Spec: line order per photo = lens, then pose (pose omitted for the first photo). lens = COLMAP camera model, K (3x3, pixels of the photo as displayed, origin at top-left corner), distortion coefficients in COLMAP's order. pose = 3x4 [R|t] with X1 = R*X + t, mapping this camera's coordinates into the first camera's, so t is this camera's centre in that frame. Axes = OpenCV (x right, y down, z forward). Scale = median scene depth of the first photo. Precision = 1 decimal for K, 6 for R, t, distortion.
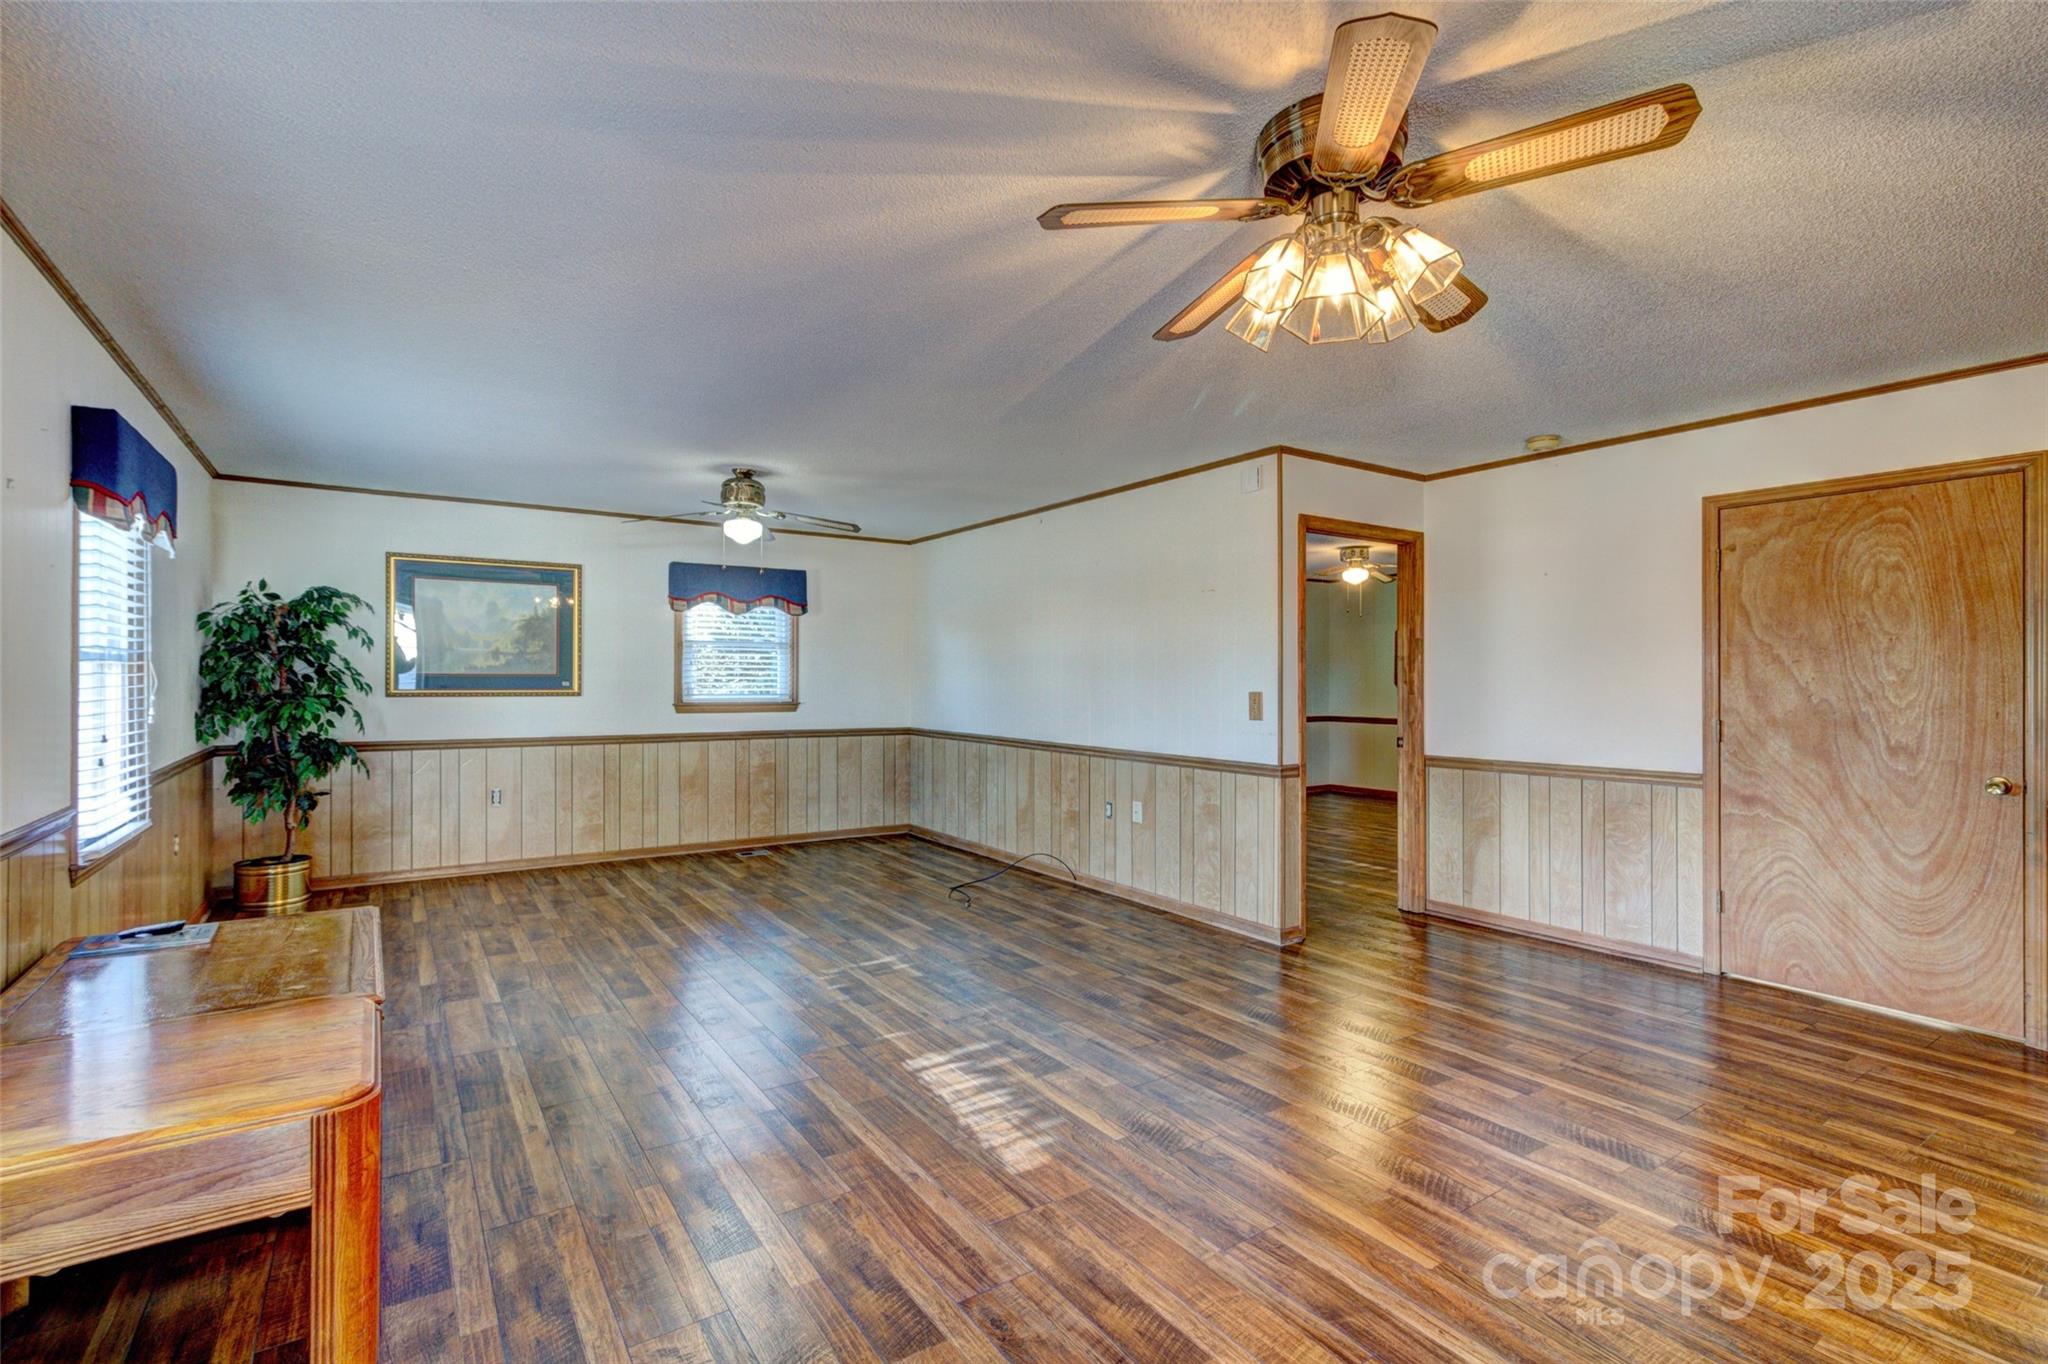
lens RADIAL K [[942.0, 0, 1024.0], [0, 942.0, 682.0], [0, 0, 1]] dist [0.003546, 0.000307]
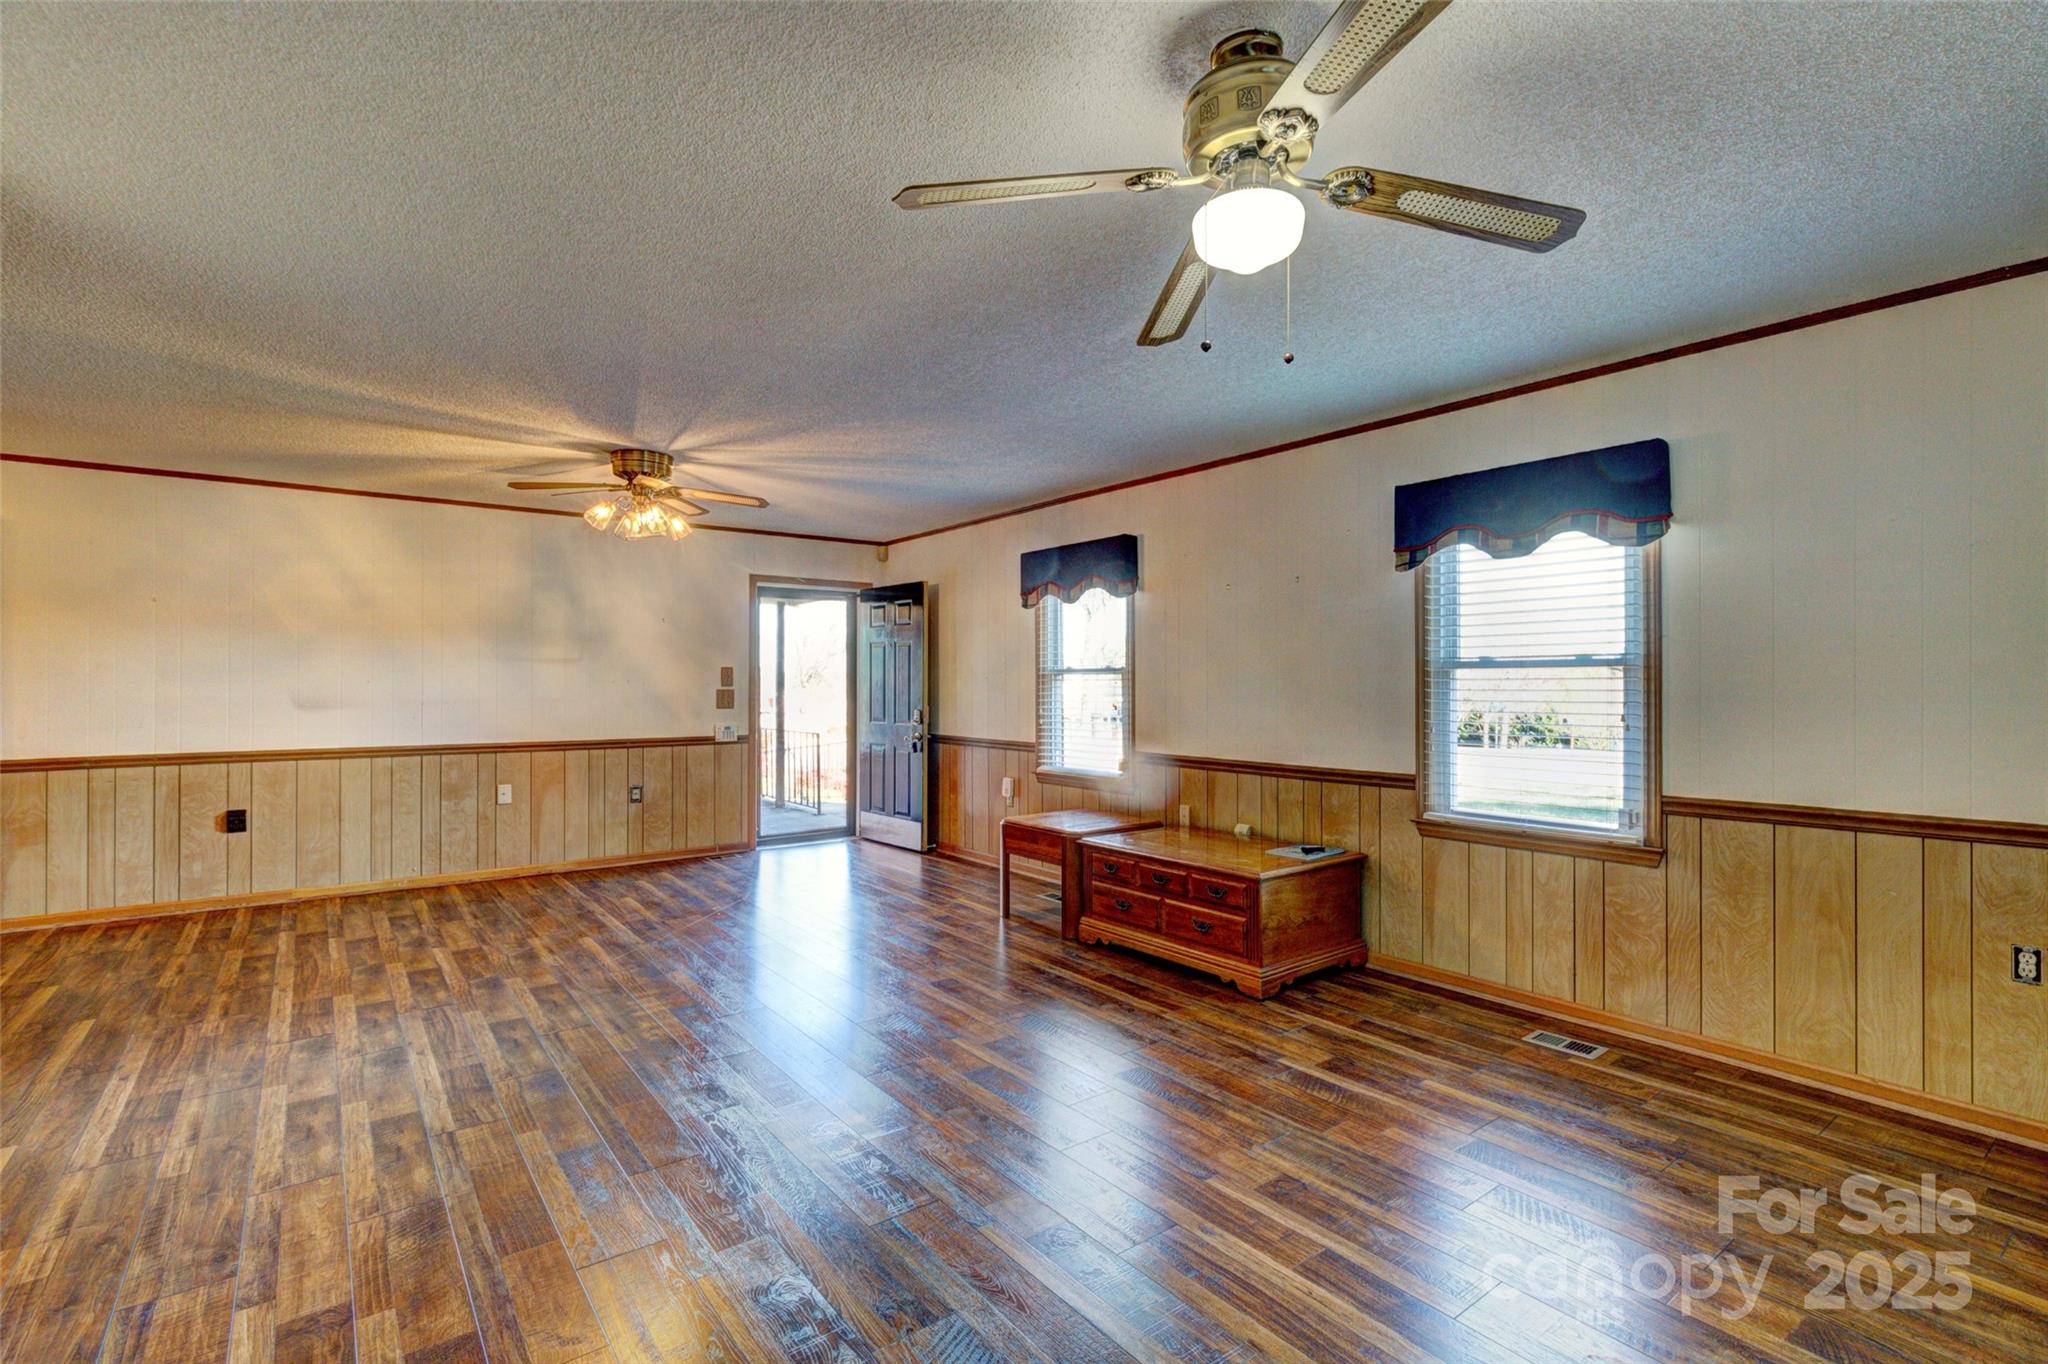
lens RADIAL K [[942.0, 0, 1024.0], [0, 942.0, 682.0], [0, 0, 1]] dist [0.003546, 0.000307]
pose [[-0.998551, -0.003079, -0.053724, -0.185928], [-0.002957, 0.999993, -0.002355, -0.000795], [0.053731, -0.002193, -0.998553, 1.225079]]
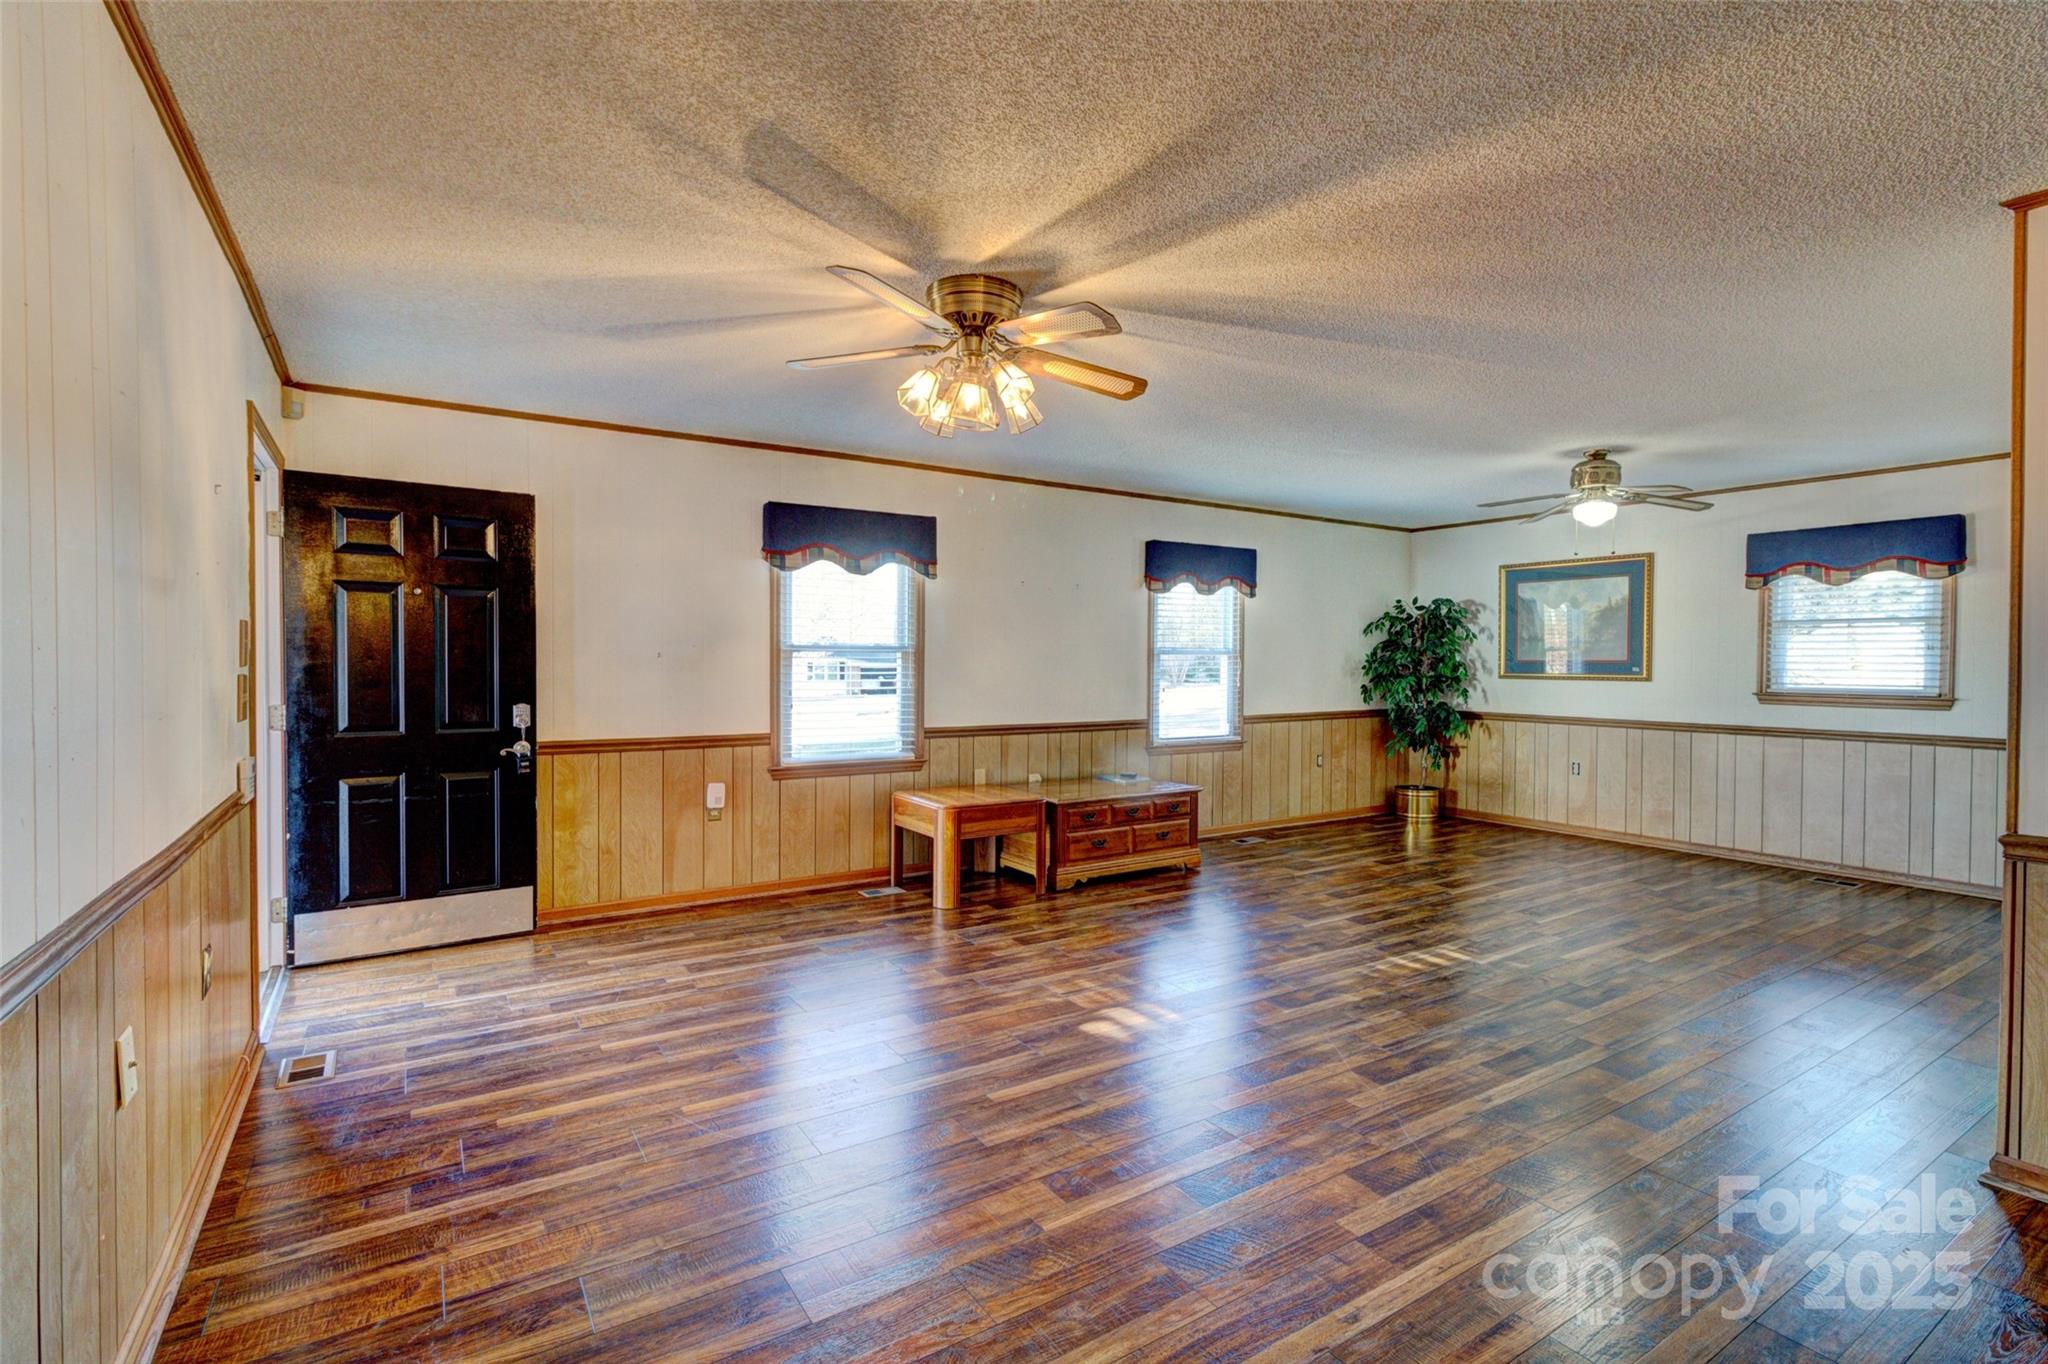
lens RADIAL K [[941.7, 0, 1024.0], [0, 941.7, 682.0], [0, 0, 1]] dist [-0.010450, 0.000019]
pose [[-0.022767, 0.018976, -0.999561, 0.644416], [-0.005608, 0.999802, 0.019108, -0.000197], [0.999725, 0.006040, -0.022656, 0.393371]]
